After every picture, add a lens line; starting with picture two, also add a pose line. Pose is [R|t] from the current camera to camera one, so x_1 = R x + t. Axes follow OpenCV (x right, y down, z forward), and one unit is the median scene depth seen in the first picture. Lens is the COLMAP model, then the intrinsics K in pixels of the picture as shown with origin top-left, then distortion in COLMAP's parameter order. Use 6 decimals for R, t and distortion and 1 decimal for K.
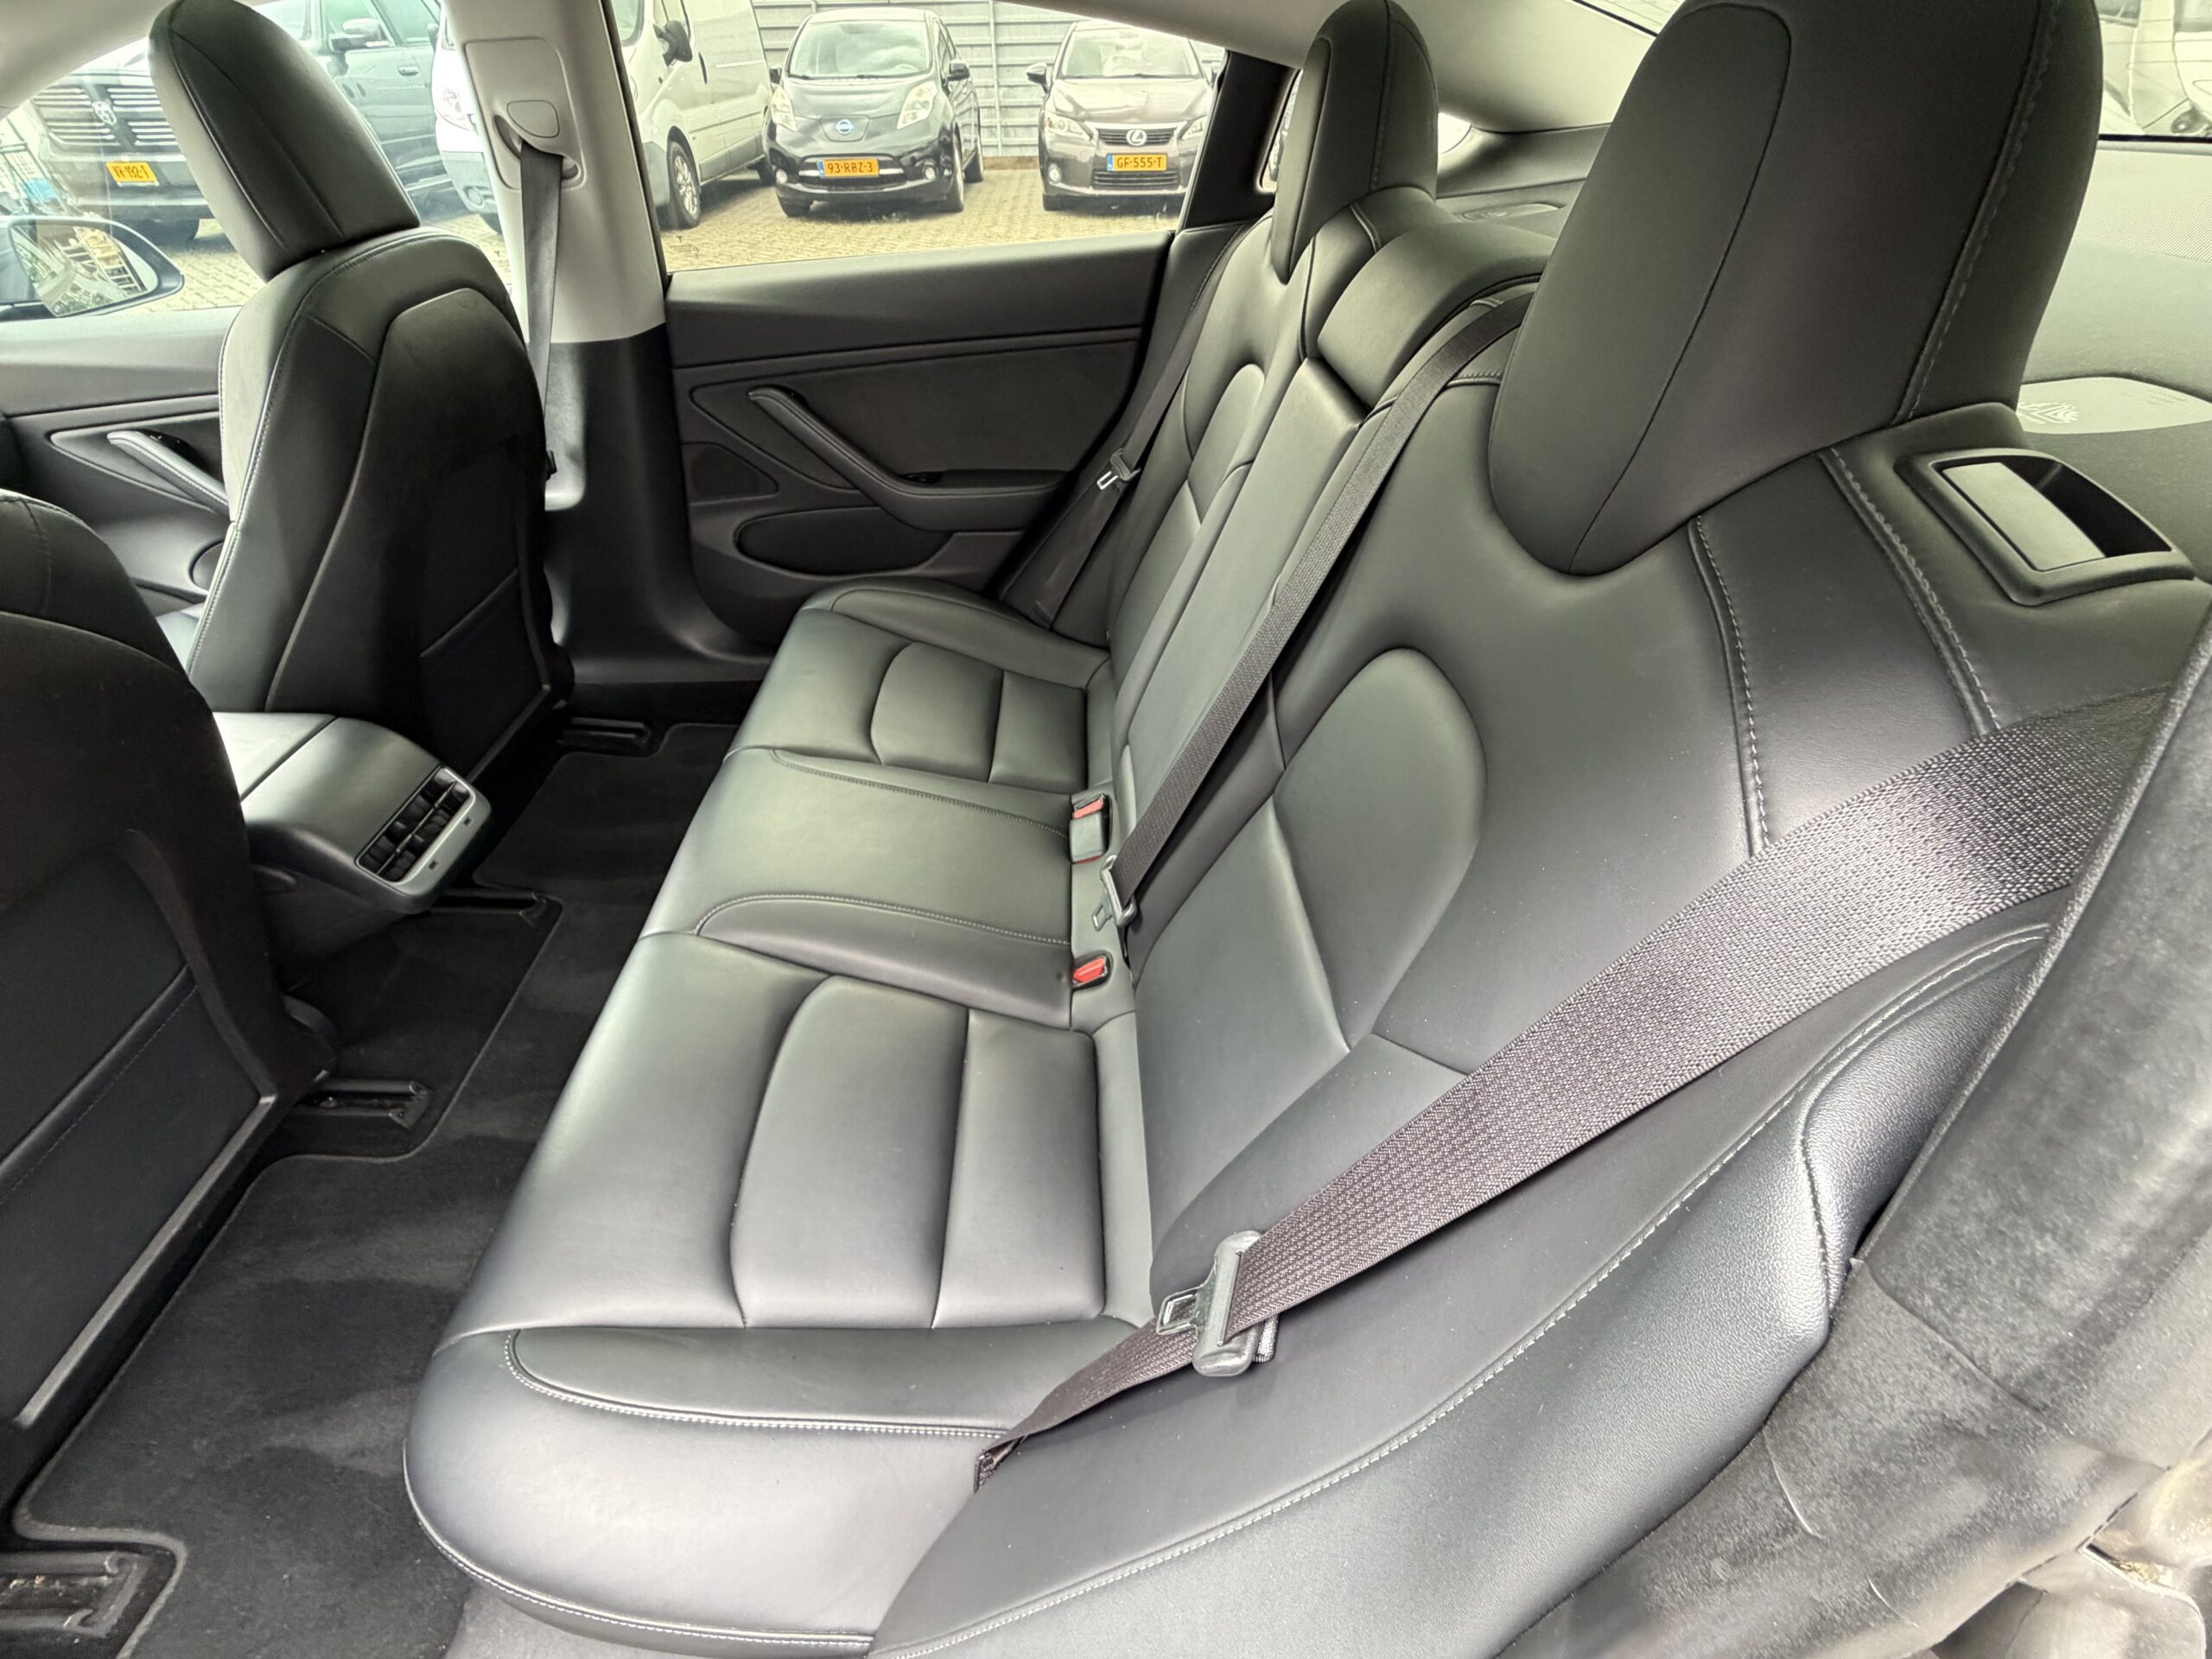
lens RADIAL K [[880.5, 0, 1078.5], [0, 880.5, 832.8], [0, 0, 1]] dist [0.016262, -0.007629]
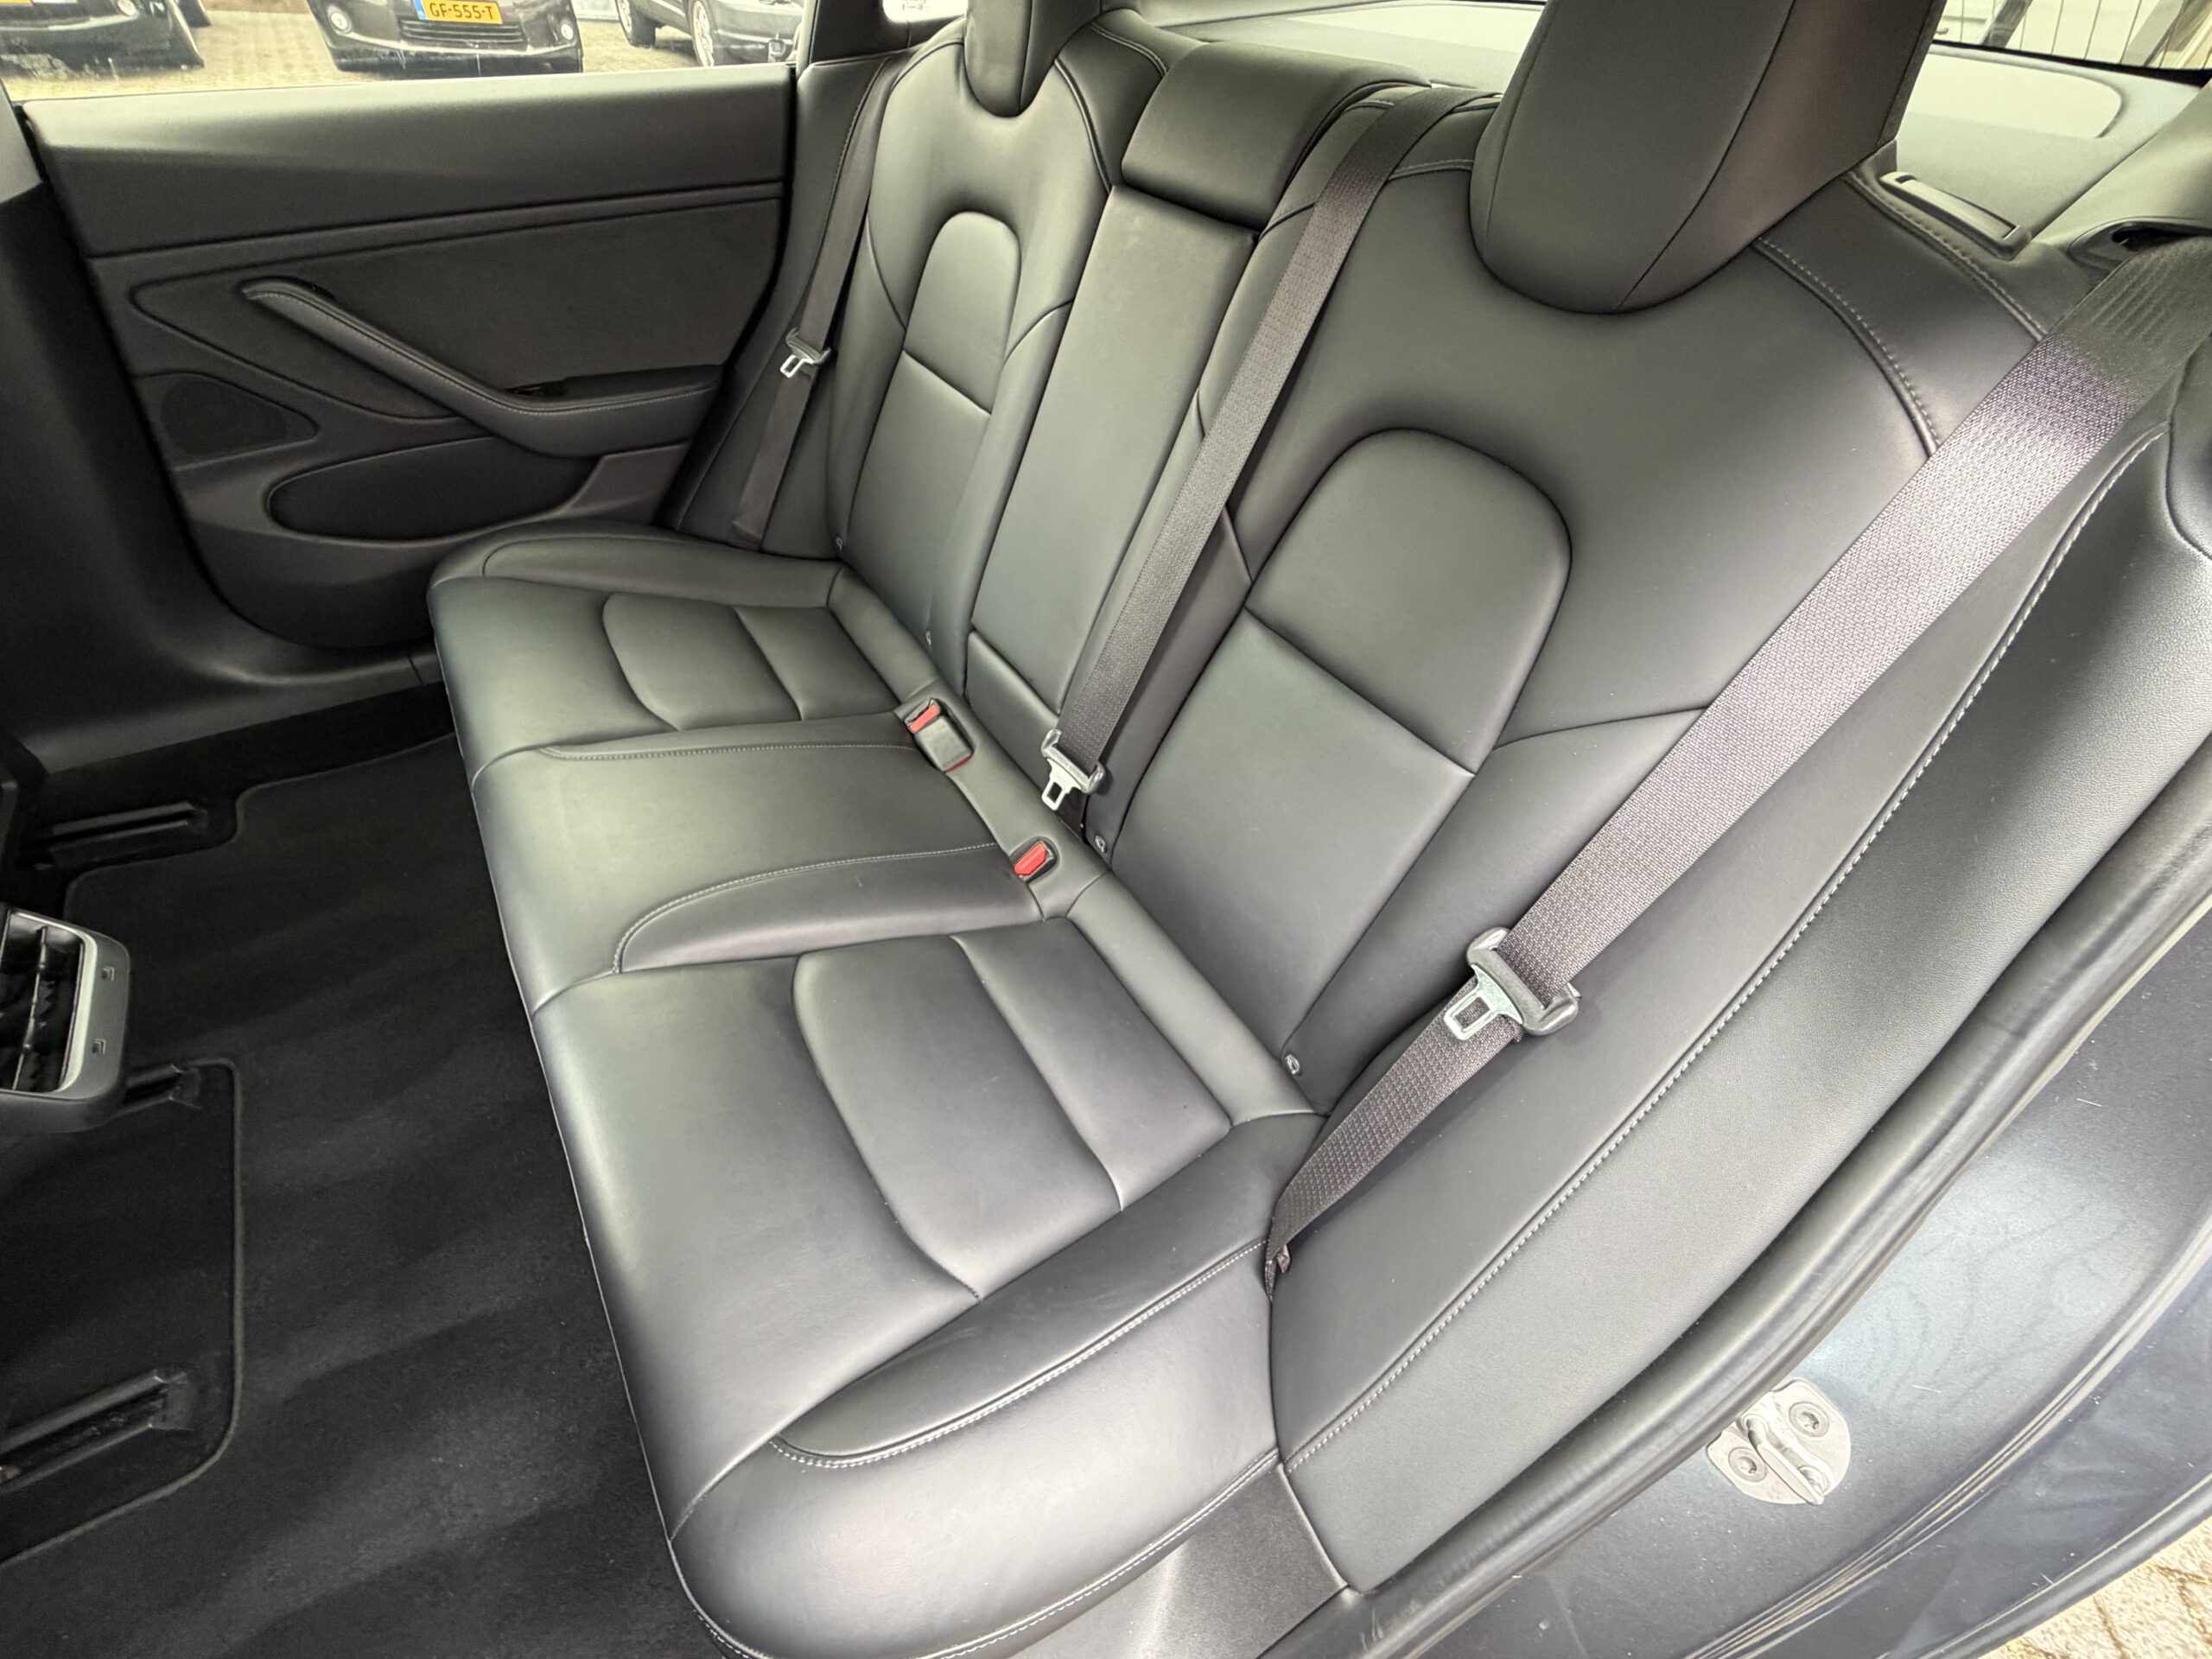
lens RADIAL K [[883.4, 0, 1106.0], [0, 883.4, 829.5], [0, 0, 1]] dist [0.002618, 0.000372]
pose [[0.845739, -0.324784, 0.423368, -0.220767], [0.287848, 0.945773, 0.150524, -0.000483], [-0.449297, -0.005438, 0.893366, 0.058038]]
